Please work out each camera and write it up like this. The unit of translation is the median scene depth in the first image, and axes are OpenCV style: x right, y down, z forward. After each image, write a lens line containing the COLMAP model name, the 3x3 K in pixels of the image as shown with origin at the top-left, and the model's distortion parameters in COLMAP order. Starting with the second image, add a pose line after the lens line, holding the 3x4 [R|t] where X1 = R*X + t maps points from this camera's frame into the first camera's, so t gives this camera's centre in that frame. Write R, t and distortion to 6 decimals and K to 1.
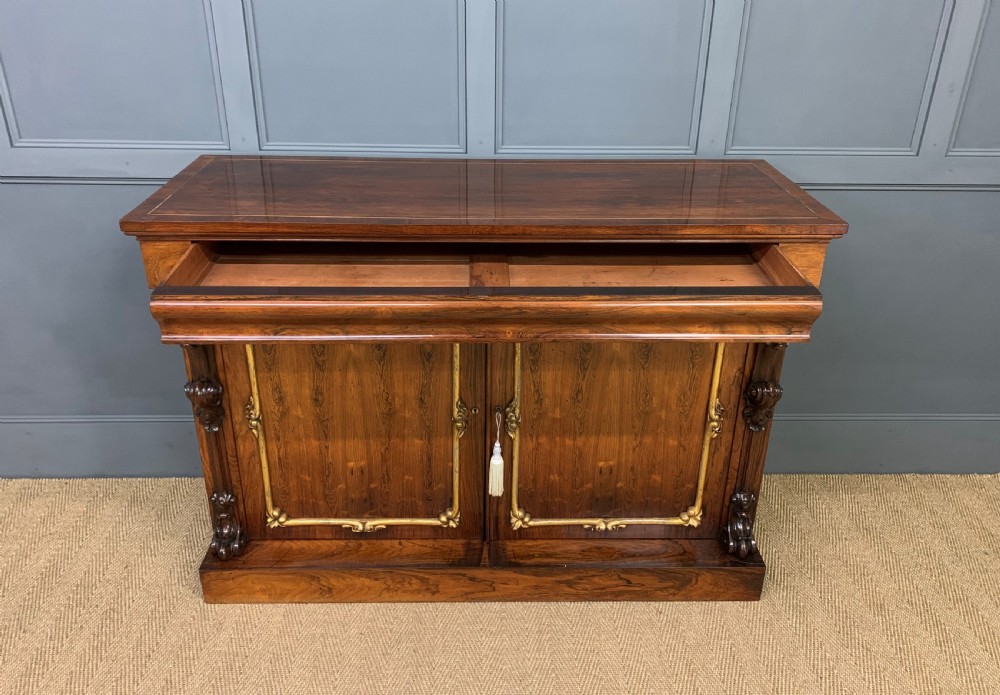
lens RADIAL K [[817.9, 0, 507.7], [0, 817.9, 334.8], [0, 0, 1]] dist [0.031407, -0.016664]
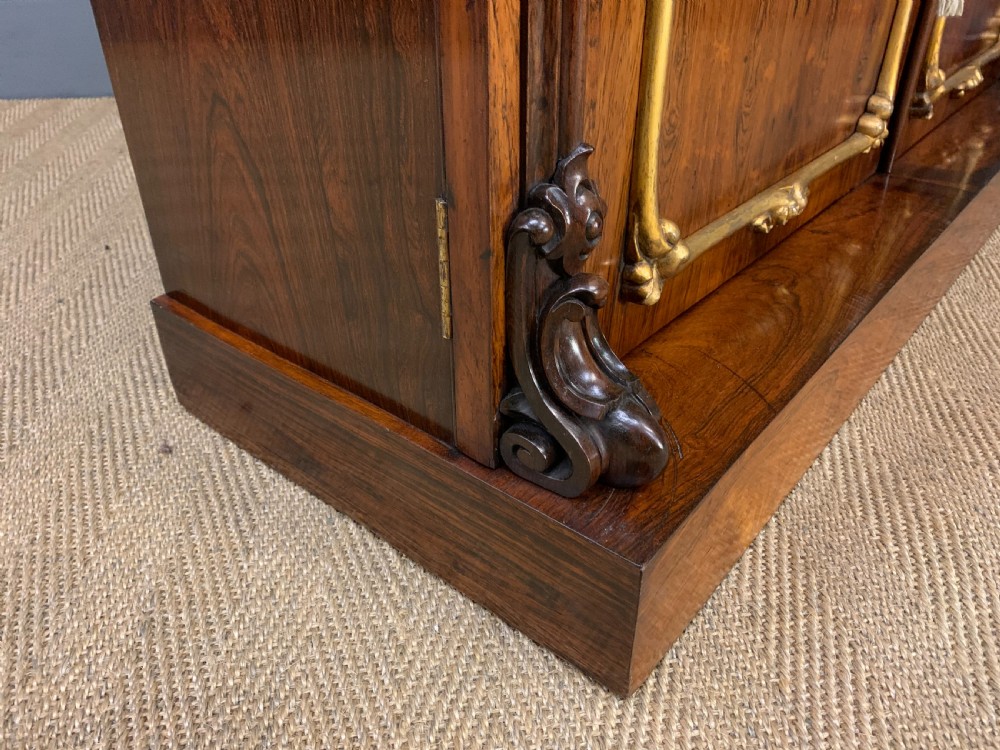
lens RADIAL K [[776.9, 0, 500.0], [0, 776.9, 369.8], [0, 0, 1]] dist [0.019530, -0.003639]
pose [[0.661240, -0.415508, 0.624592, -0.490550], [0.344412, 0.907809, 0.239296, 0.182454], [-0.666440, 0.056885, 0.743386, 0.862799]]
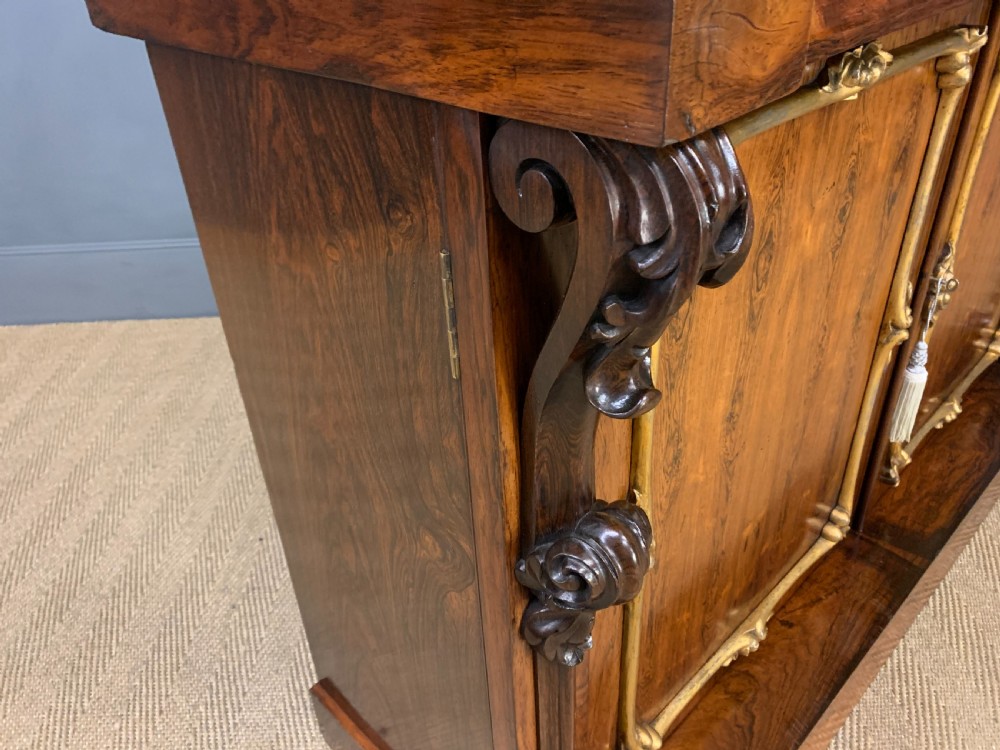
lens RADIAL K [[776.9, 0, 489.2], [0, 776.9, 377.0], [0, 0, 1]] dist [0.019530, -0.003639]
pose [[0.733772, -0.414020, 0.538671, -0.471883], [0.357250, 0.909533, 0.212420, -0.048871], [-0.577885, 0.036572, 0.815299, 0.734243]]
